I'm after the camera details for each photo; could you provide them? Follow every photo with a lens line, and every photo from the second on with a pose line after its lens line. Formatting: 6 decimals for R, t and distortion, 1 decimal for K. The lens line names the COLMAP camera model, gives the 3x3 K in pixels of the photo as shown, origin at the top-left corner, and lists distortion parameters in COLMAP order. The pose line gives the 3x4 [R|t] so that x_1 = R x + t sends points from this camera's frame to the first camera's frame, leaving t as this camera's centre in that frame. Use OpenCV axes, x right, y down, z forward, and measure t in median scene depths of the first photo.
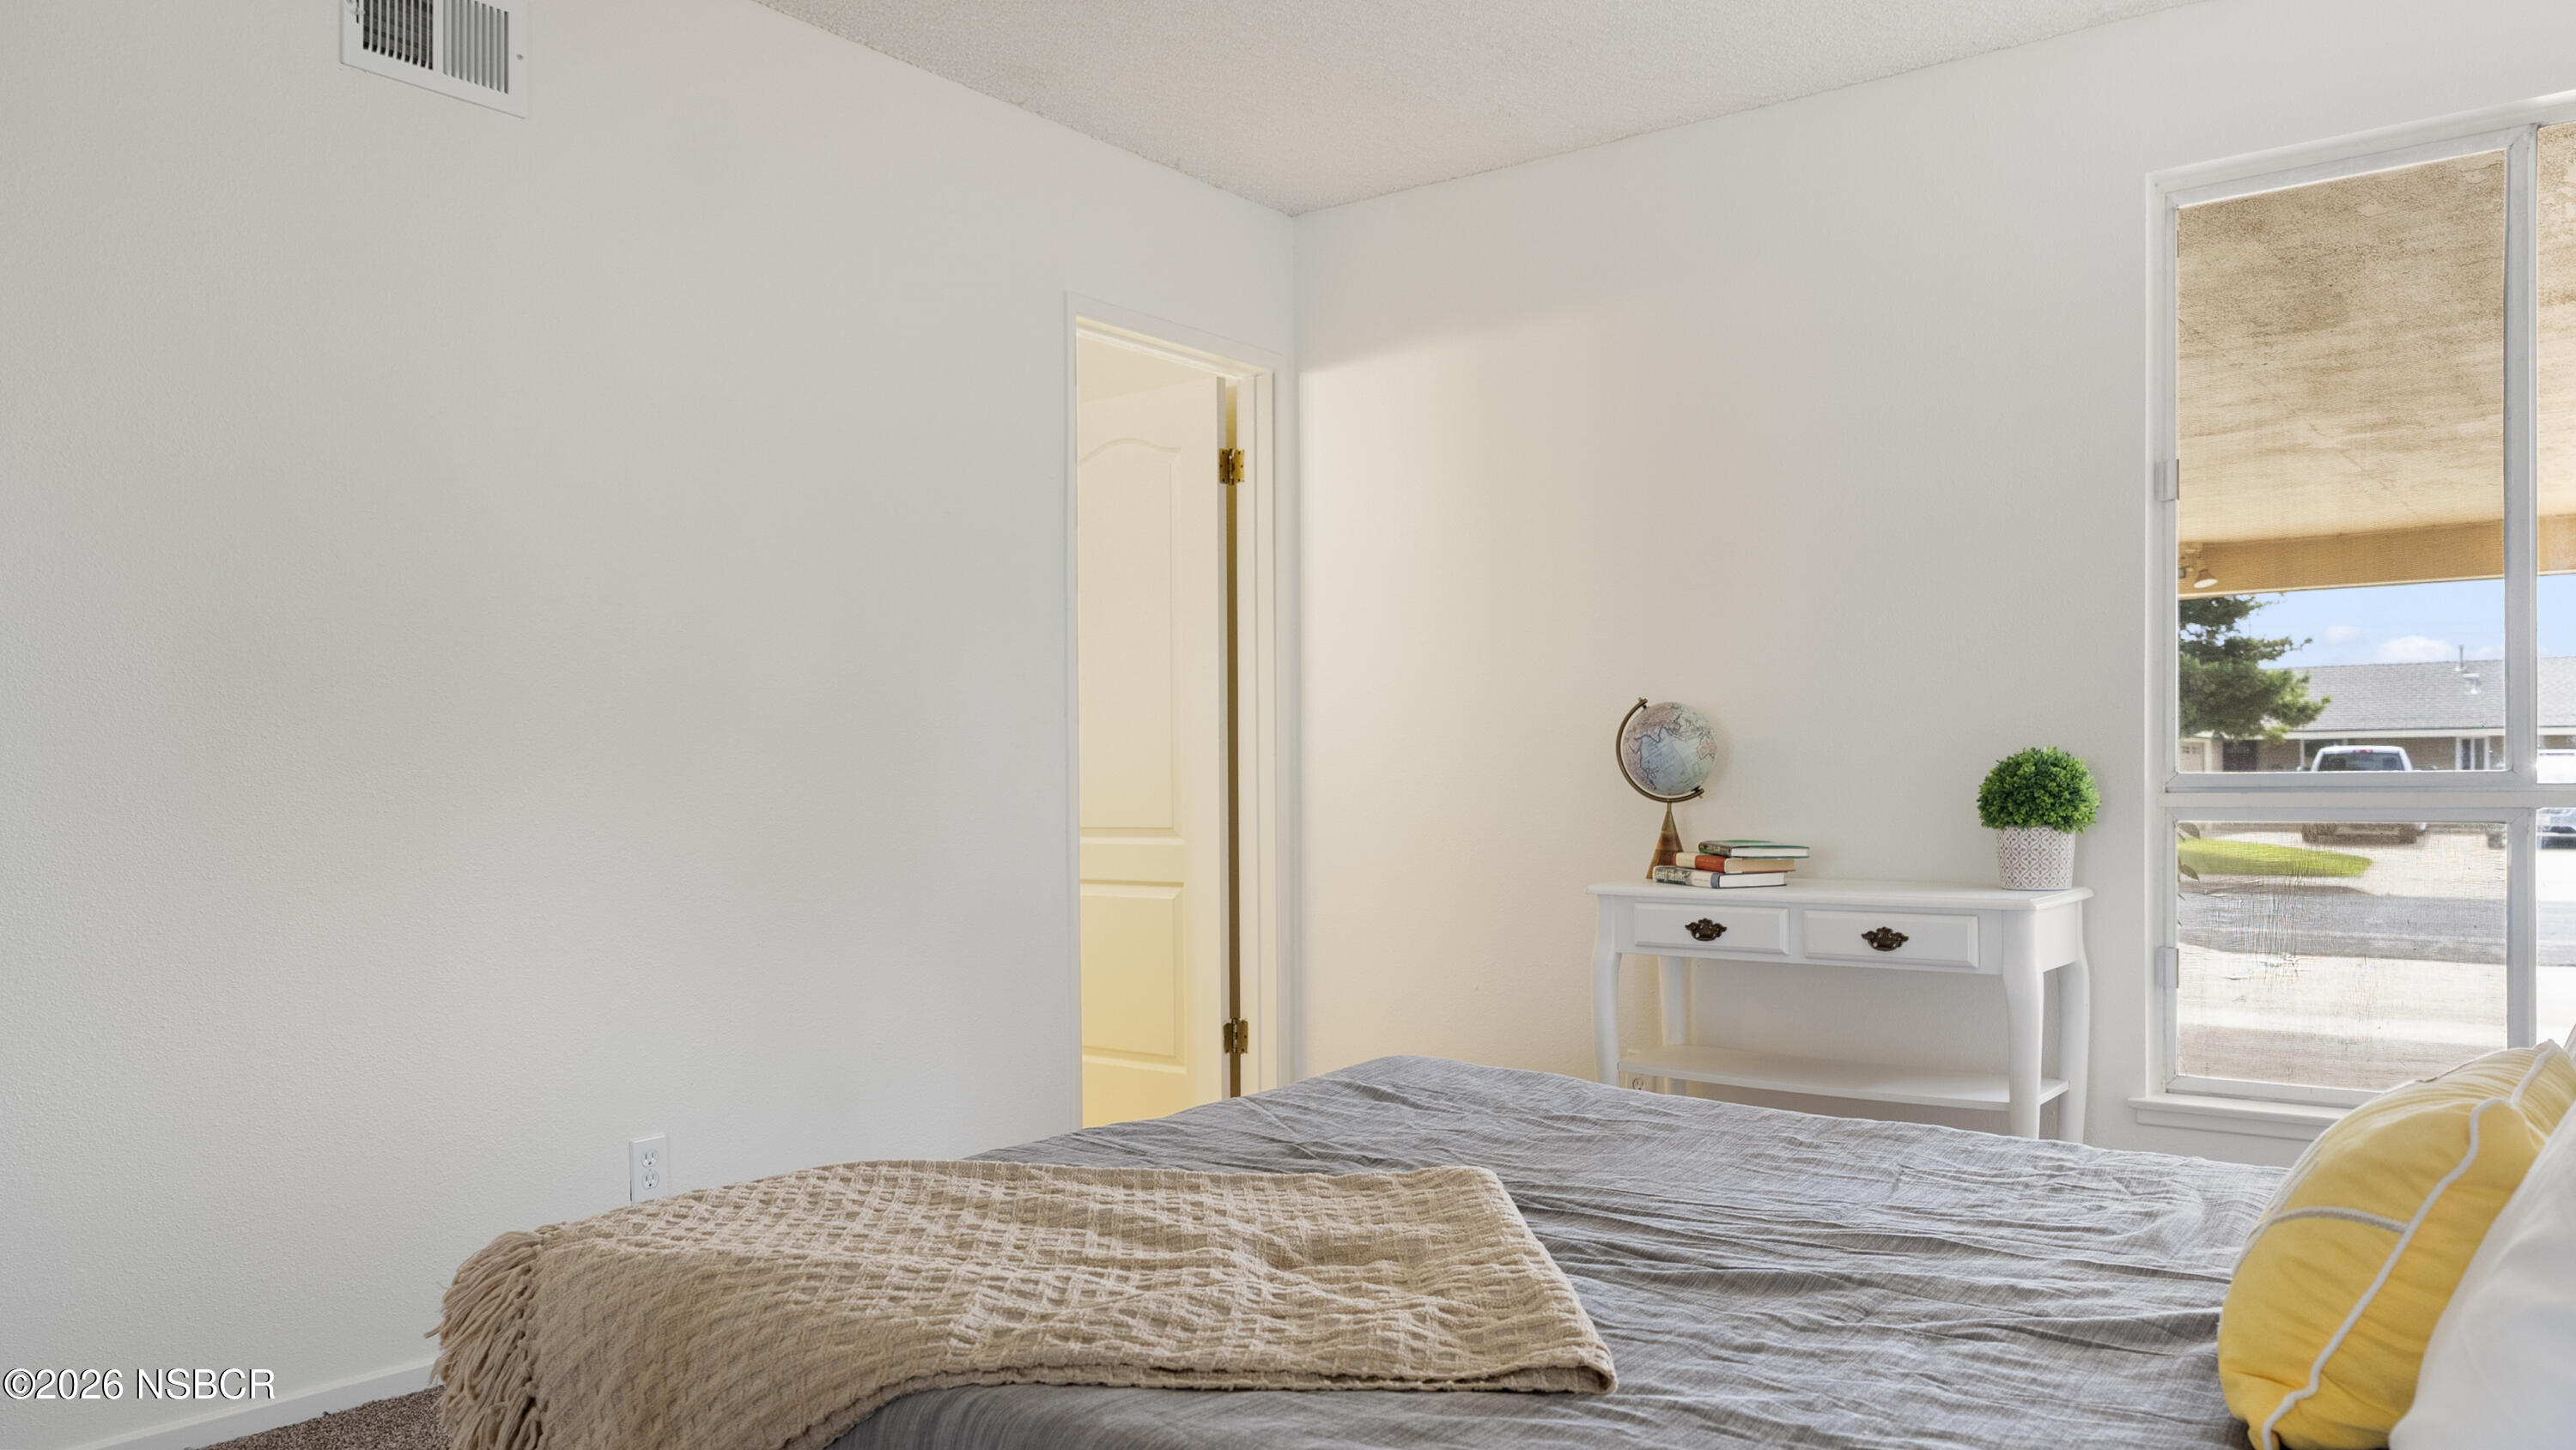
lens RADIAL K [[1835.7, 0, 1288.0], [0, 1835.7, 725.0], [0, 0, 1]] dist [0.000554, 0.001507]
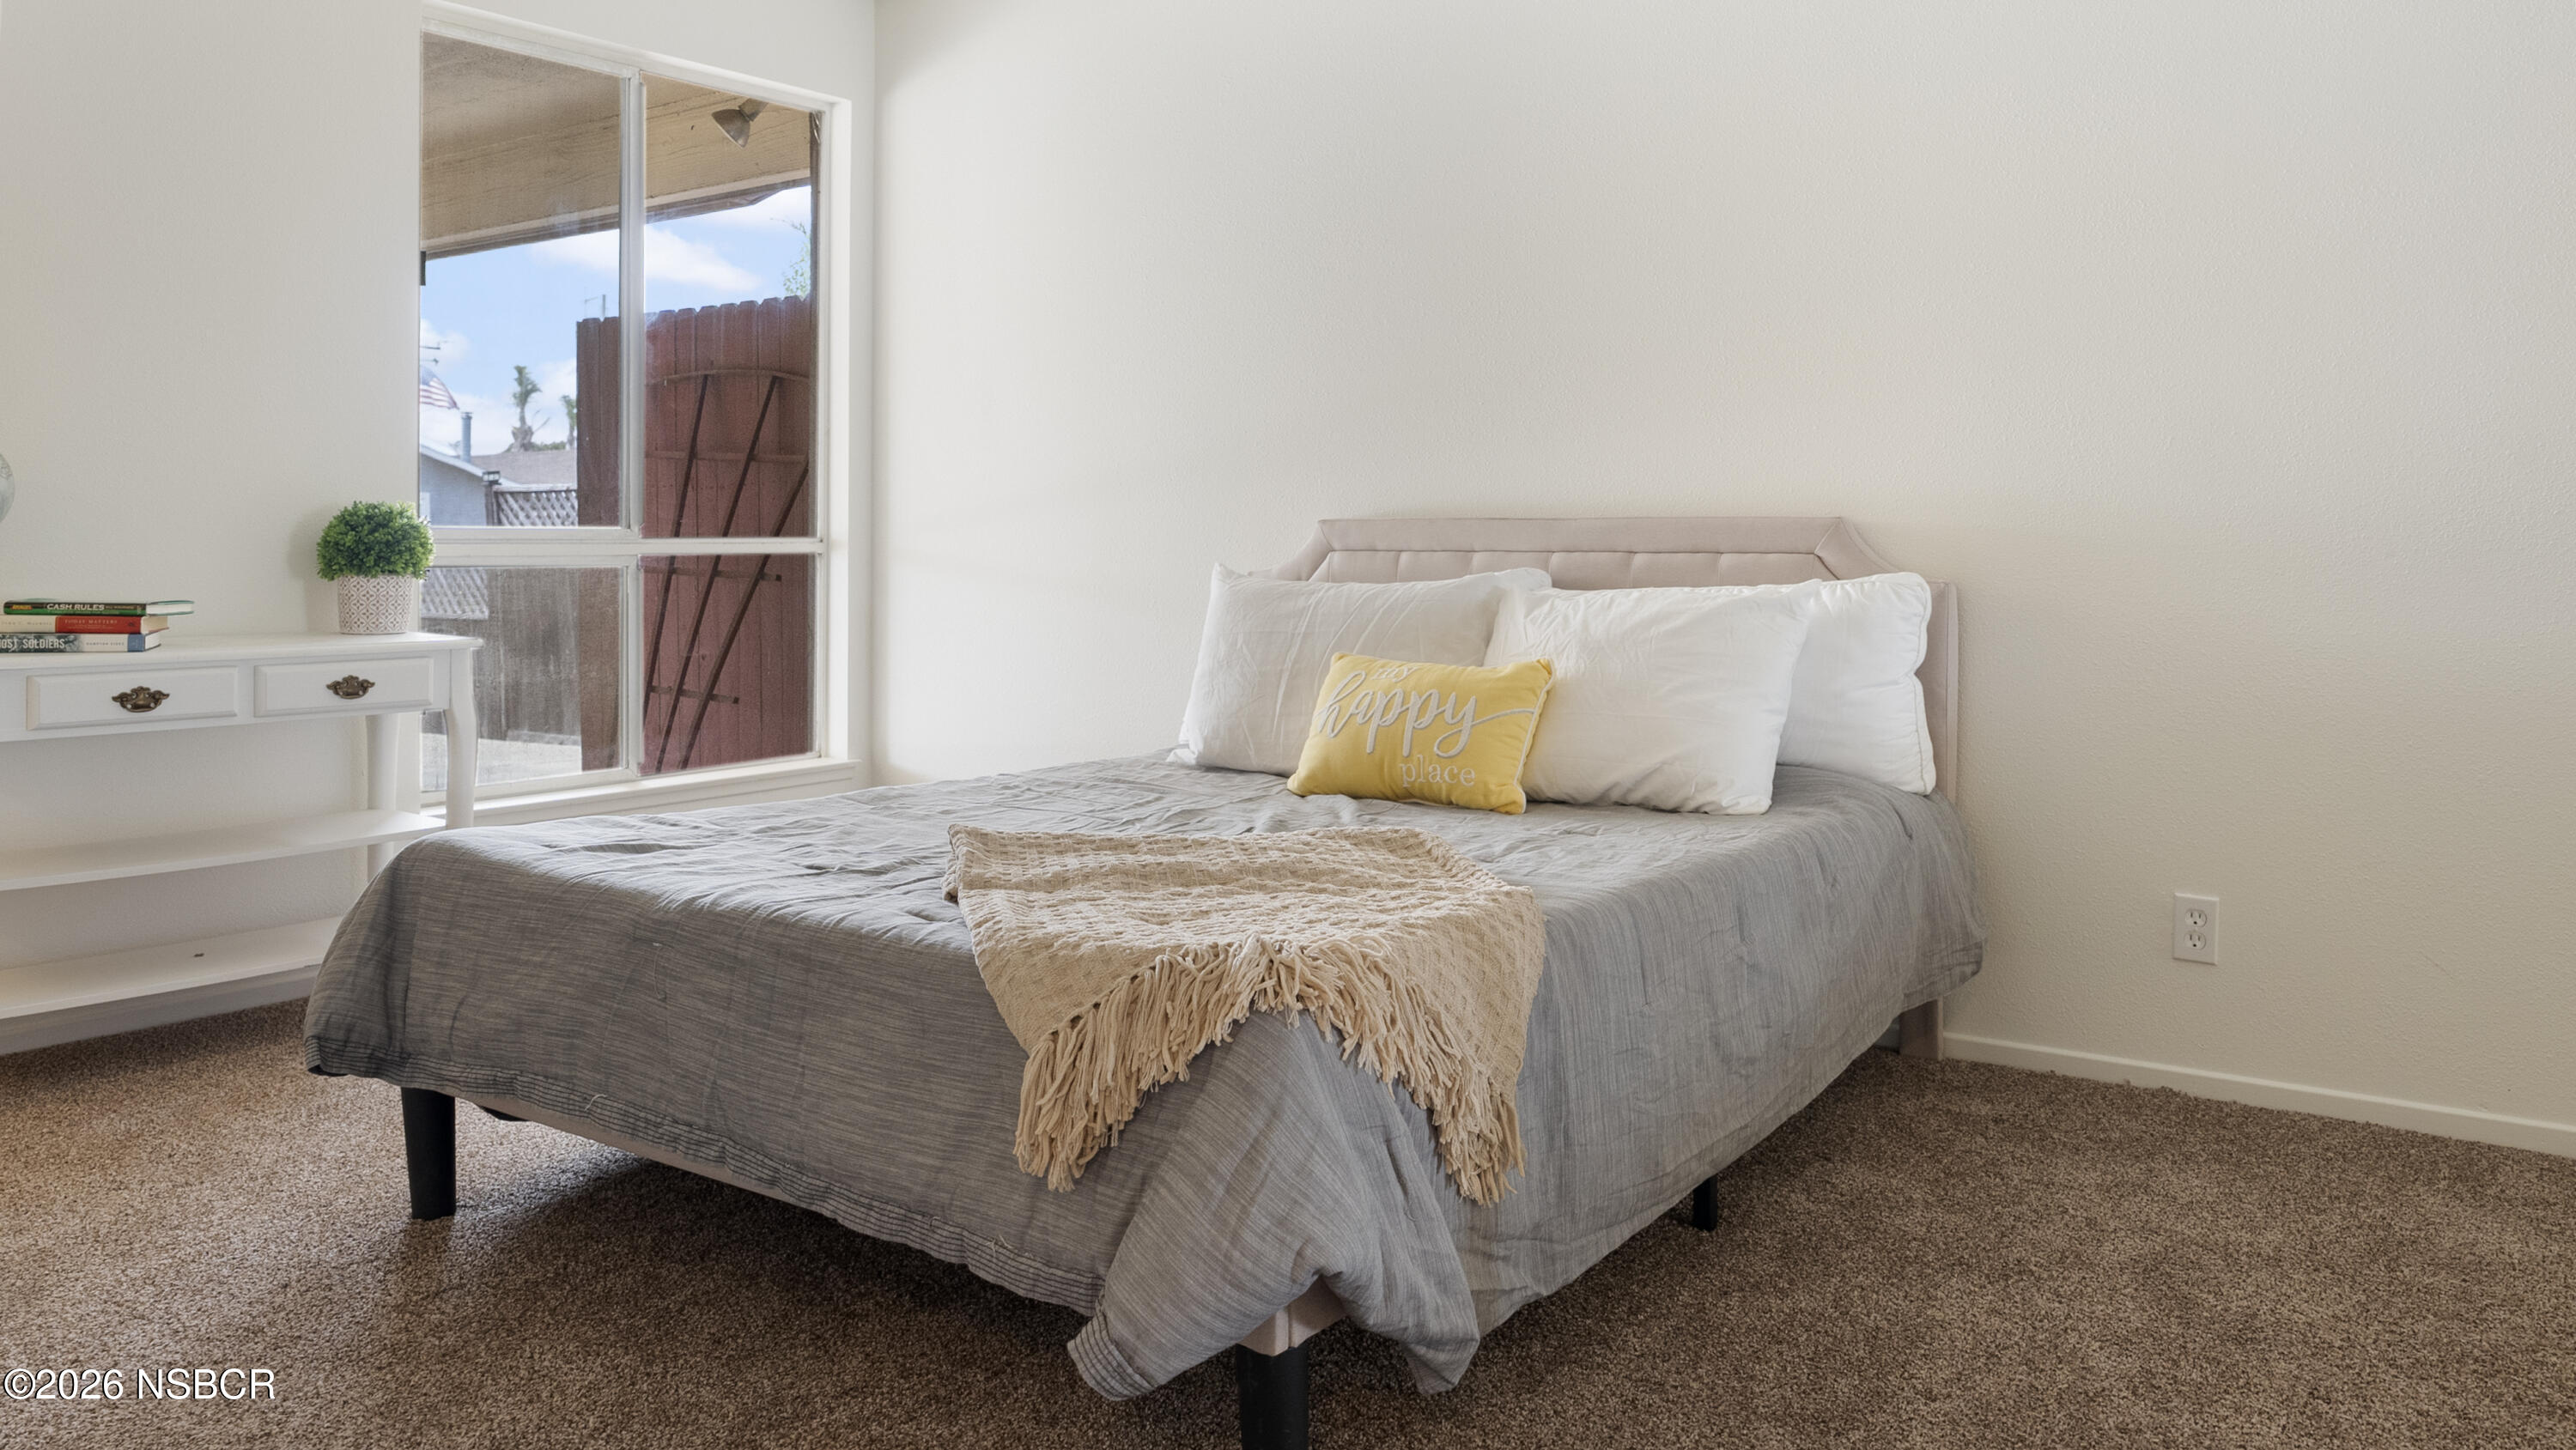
lens RADIAL K [[1835.7, 0, 1288.0], [0, 1835.7, 725.0], [0, 0, 1]] dist [0.000554, 0.001507]
pose [[-0.029118, -0.099740, 0.994587, -0.678101], [-0.044660, 0.994145, 0.098388, 0.013056], [-0.998578, -0.041553, -0.033402, 0.490766]]
